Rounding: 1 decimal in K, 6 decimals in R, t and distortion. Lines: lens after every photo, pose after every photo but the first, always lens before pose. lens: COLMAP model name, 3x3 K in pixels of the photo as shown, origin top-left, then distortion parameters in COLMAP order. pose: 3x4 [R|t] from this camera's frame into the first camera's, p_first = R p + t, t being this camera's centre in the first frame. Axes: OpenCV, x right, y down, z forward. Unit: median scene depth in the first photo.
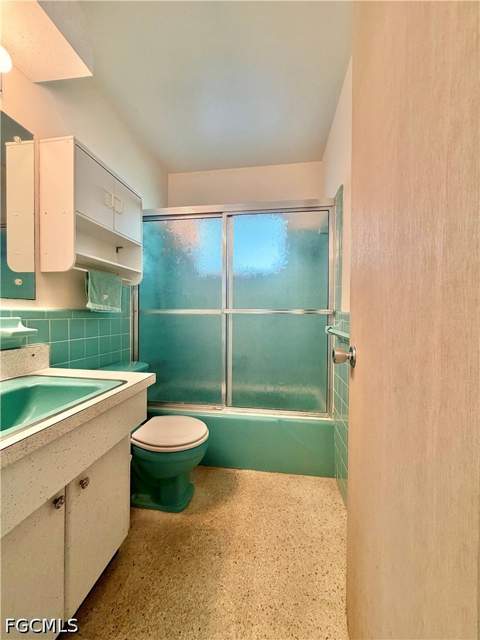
lens RADIAL K [[254.7, 0, 238.2], [0, 254.7, 317.9], [0, 0, 1]] dist [-0.000289, 0.000303]
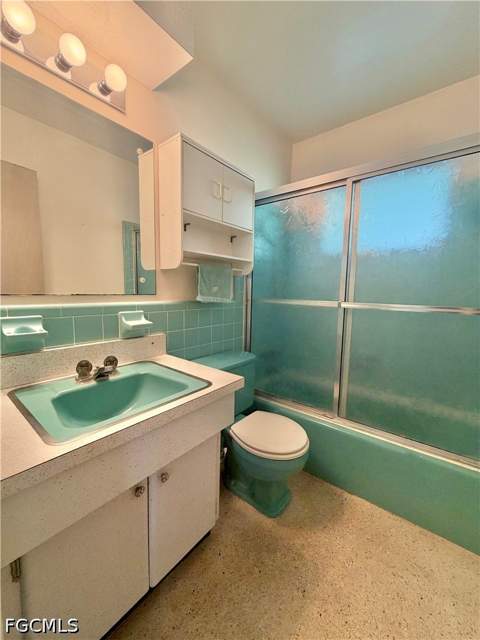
lens RADIAL K [[254.7, 0, 241.7], [0, 254.7, 317.3], [0, 0, 1]] dist [-0.000289, 0.000303]
pose [[0.867816, 0.063567, -0.492803, 0.089624], [-0.019594, 0.995390, 0.093892, -0.070773], [0.496499, -0.071825, 0.865061, 0.162509]]
